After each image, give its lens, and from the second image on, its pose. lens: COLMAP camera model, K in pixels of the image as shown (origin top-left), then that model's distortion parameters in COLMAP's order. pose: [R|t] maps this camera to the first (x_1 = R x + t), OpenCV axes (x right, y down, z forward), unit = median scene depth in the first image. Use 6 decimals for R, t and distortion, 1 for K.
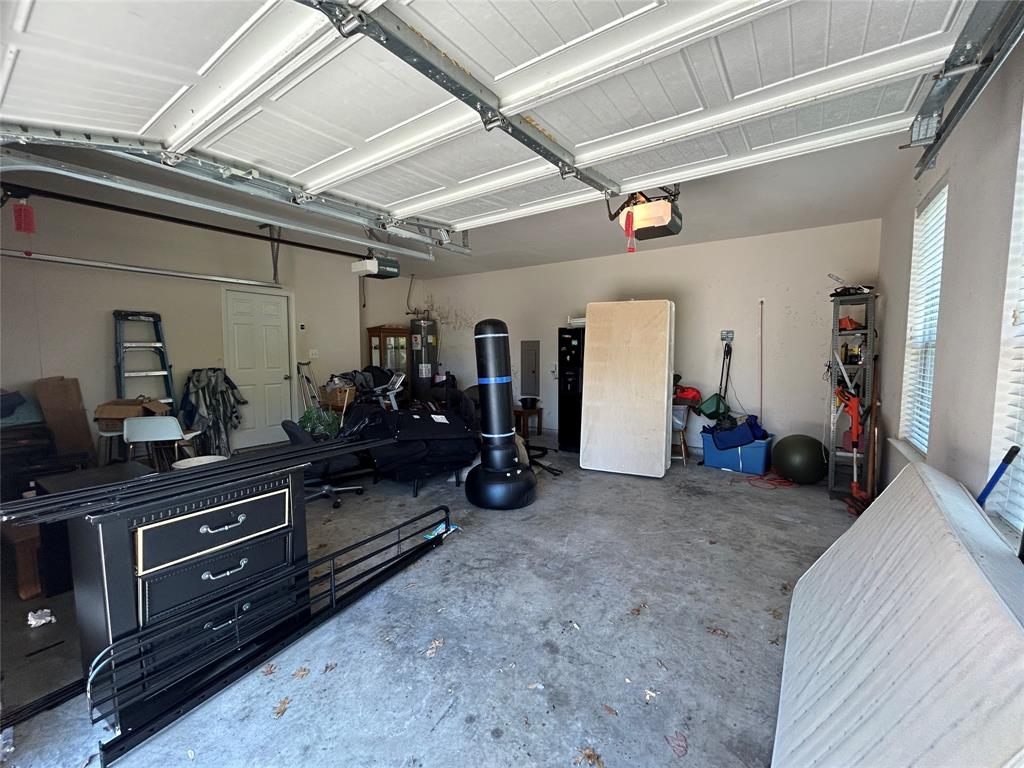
lens RADIAL K [[435.2, 0, 512.0], [0, 435.2, 384.0], [0, 0, 1]] dist [0.001712, -0.000108]
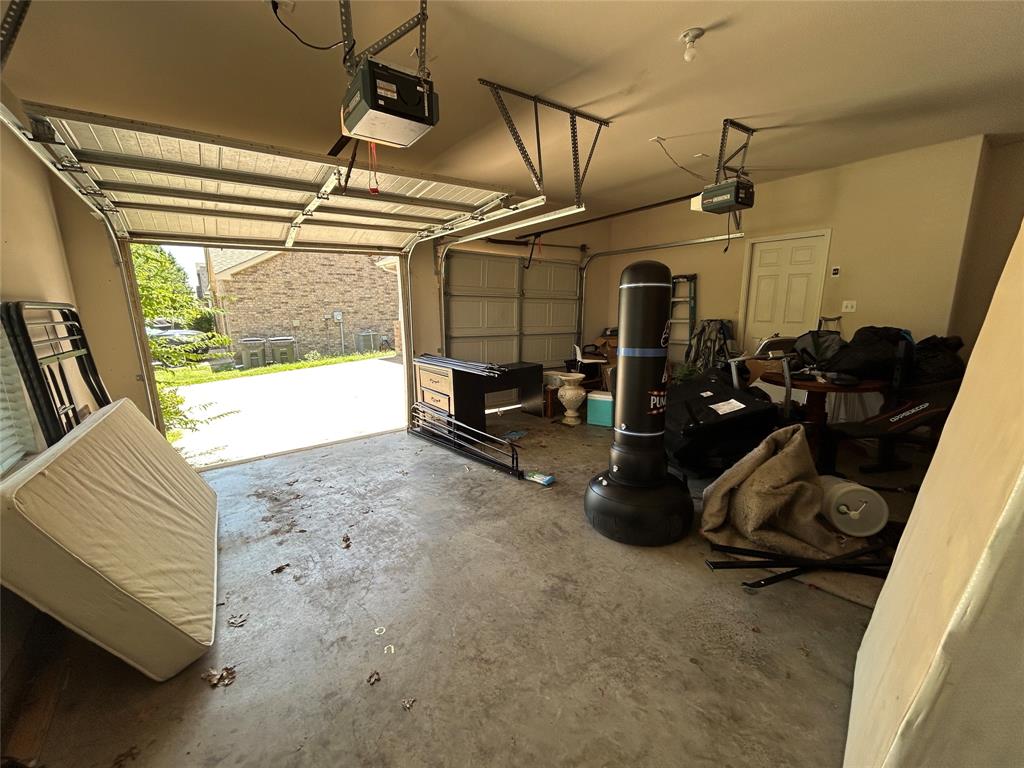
lens RADIAL K [[435.2, 0, 512.0], [0, 435.2, 384.0], [0, 0, 1]] dist [0.001712, -0.000108]
pose [[-0.352829, 0.174912, -0.919194, 0.747799], [-0.058695, 0.976300, 0.208309, -0.099532], [0.933845, 0.127450, -0.334201, 1.164797]]
